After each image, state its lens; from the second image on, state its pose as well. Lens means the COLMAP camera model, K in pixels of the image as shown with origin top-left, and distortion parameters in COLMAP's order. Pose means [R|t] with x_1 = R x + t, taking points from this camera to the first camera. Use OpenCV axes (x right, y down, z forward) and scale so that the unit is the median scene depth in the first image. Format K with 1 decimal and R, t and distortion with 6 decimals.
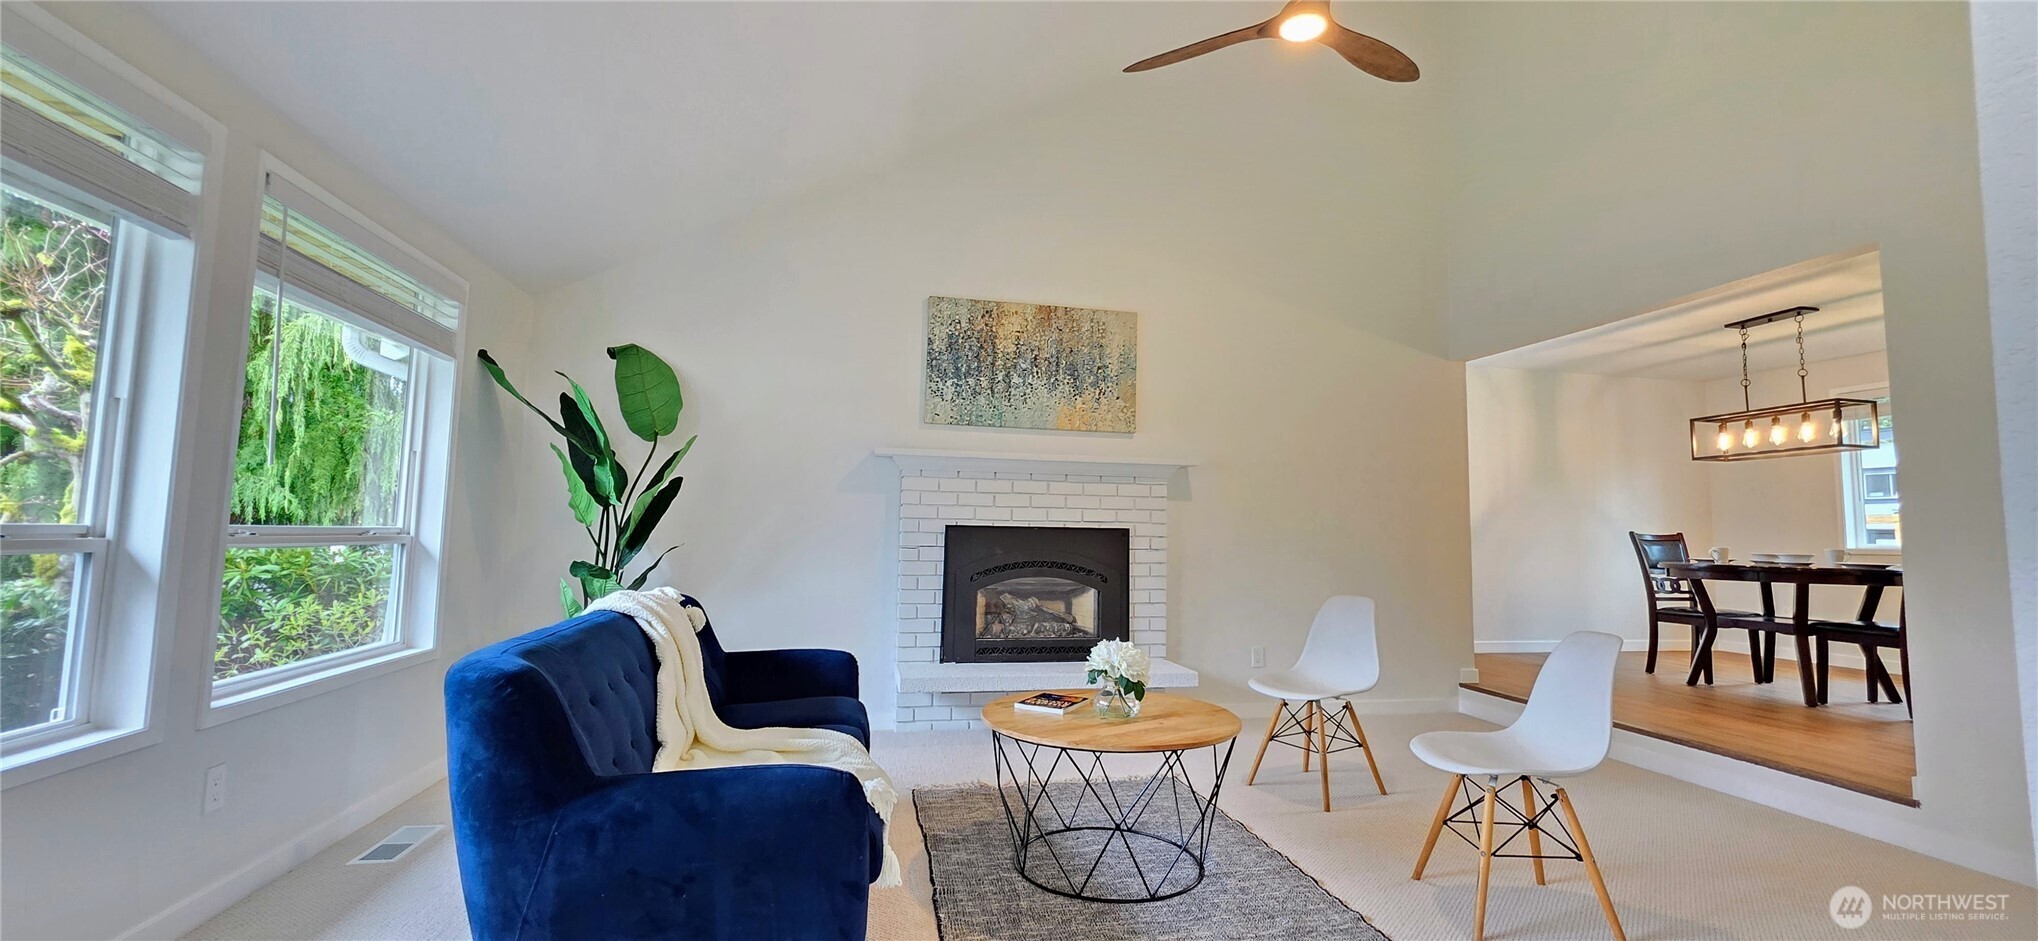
lens RADIAL K [[813.9, 0, 1021.0], [0, 813.9, 471.2], [0, 0, 1]] dist [-0.001707, -0.000027]
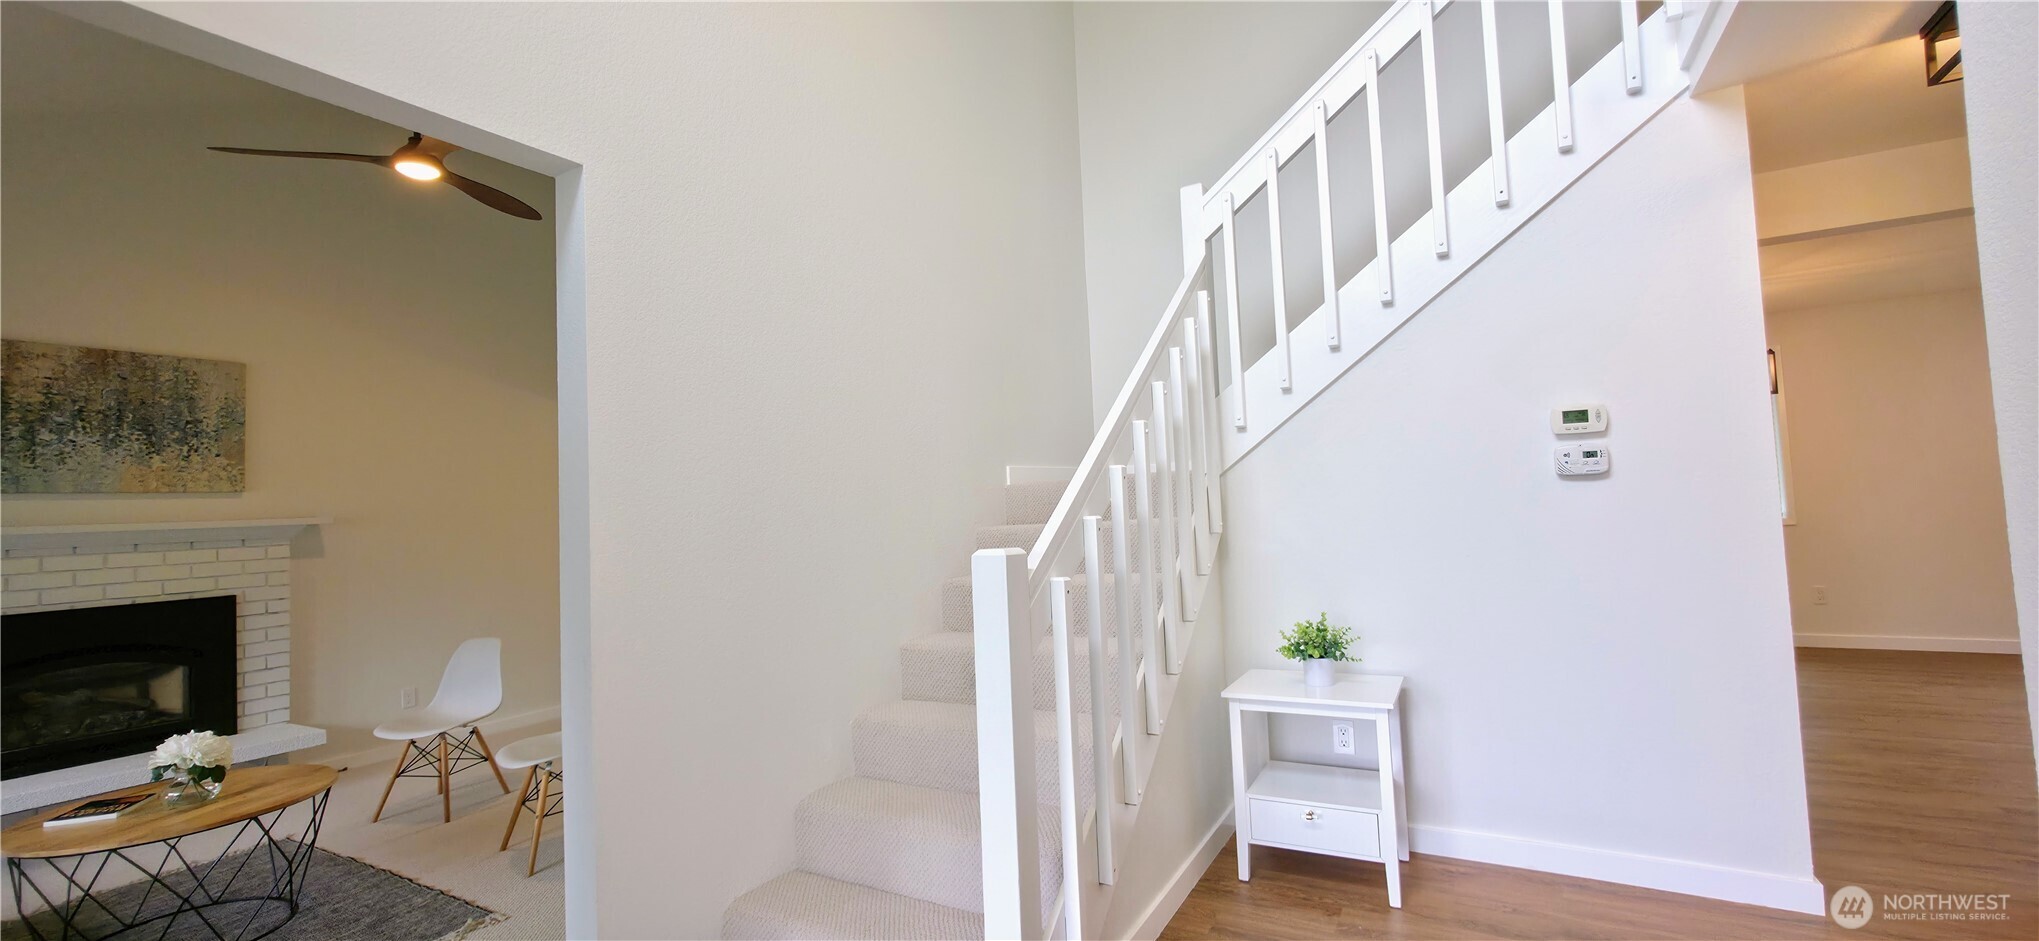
lens RADIAL K [[814.3, 0, 1032.1], [0, 814.3, 470.3], [0, 0, 1]] dist [-0.001707, -0.000027]
pose [[0.646432, -0.012374, 0.762871, 0.015720], [-0.003169, 0.999816, 0.018902, -0.123044], [-0.762965, -0.014636, 0.646274, -0.407170]]
